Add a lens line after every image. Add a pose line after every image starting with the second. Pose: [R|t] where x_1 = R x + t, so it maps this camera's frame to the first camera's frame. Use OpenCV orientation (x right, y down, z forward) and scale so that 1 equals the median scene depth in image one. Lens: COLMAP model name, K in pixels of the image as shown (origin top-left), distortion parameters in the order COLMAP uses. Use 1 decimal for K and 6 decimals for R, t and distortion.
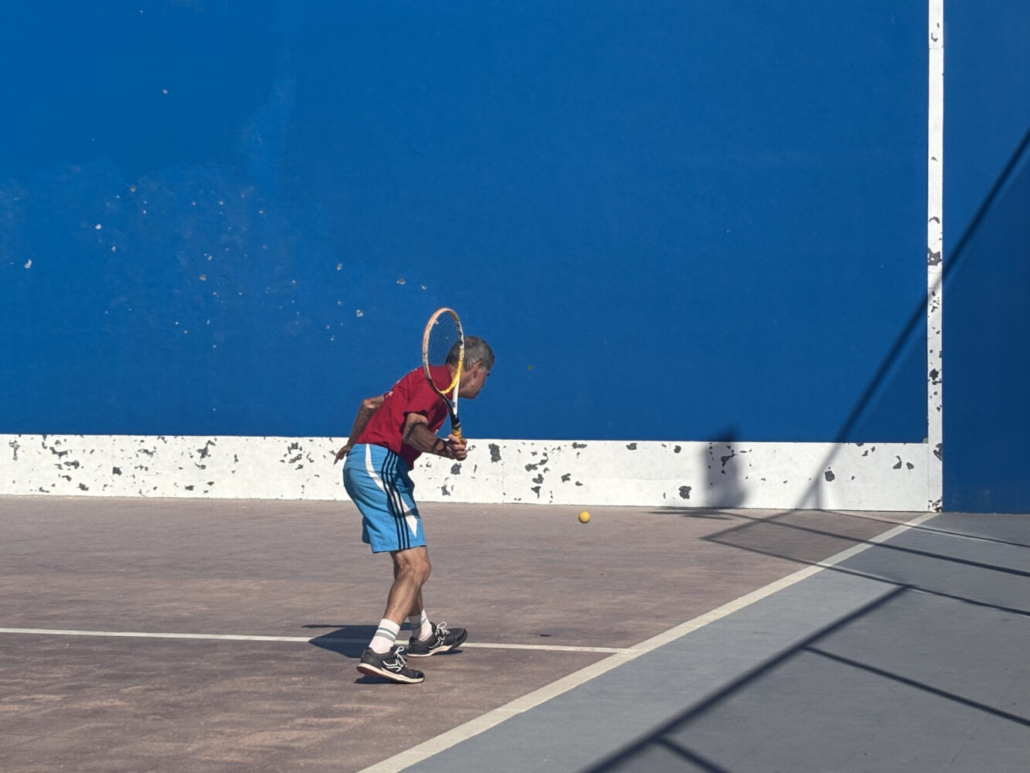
lens RADIAL K [[2359.5, 0, 550.6], [0, 2359.5, 355.8], [0, 0, 1]] dist [0.167289, 0.000000]
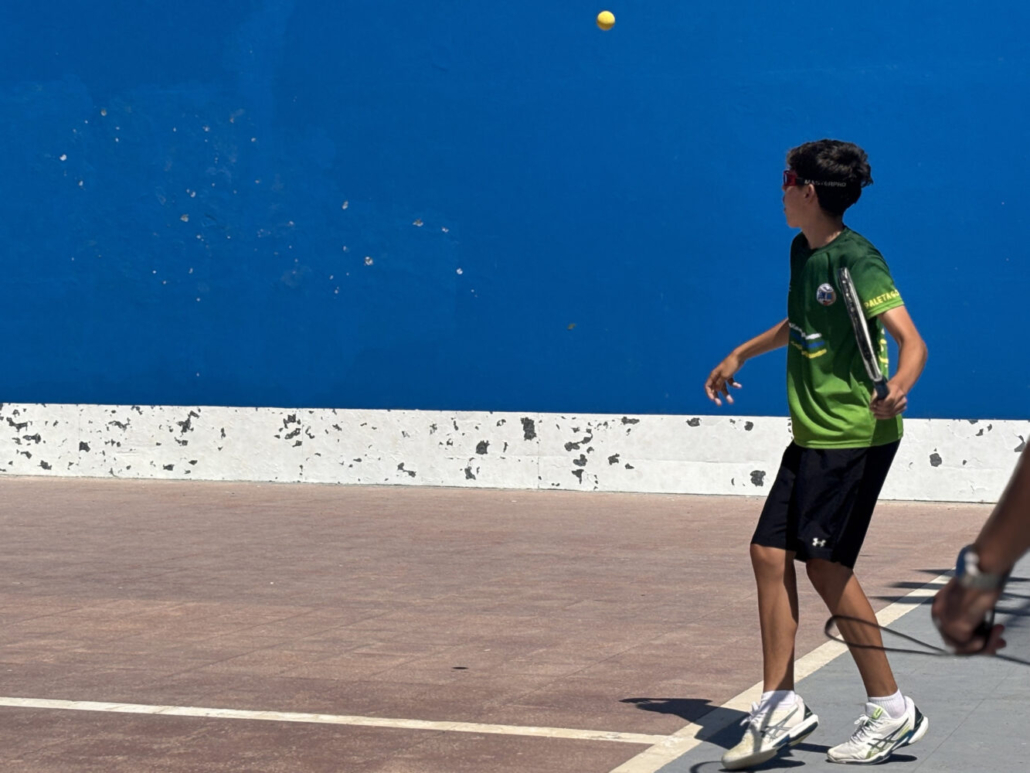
lens RADIAL K [[2359.5, 0, 531.5], [0, 2359.5, 354.0], [0, 0, 1]] dist [0.167289, 0.000000]
pose [[0.999242, 0.005175, -0.038595, 0.013928], [-0.004710, 0.999915, 0.012131, 0.006963], [0.038654, -0.011940, 0.999181, 0.250369]]
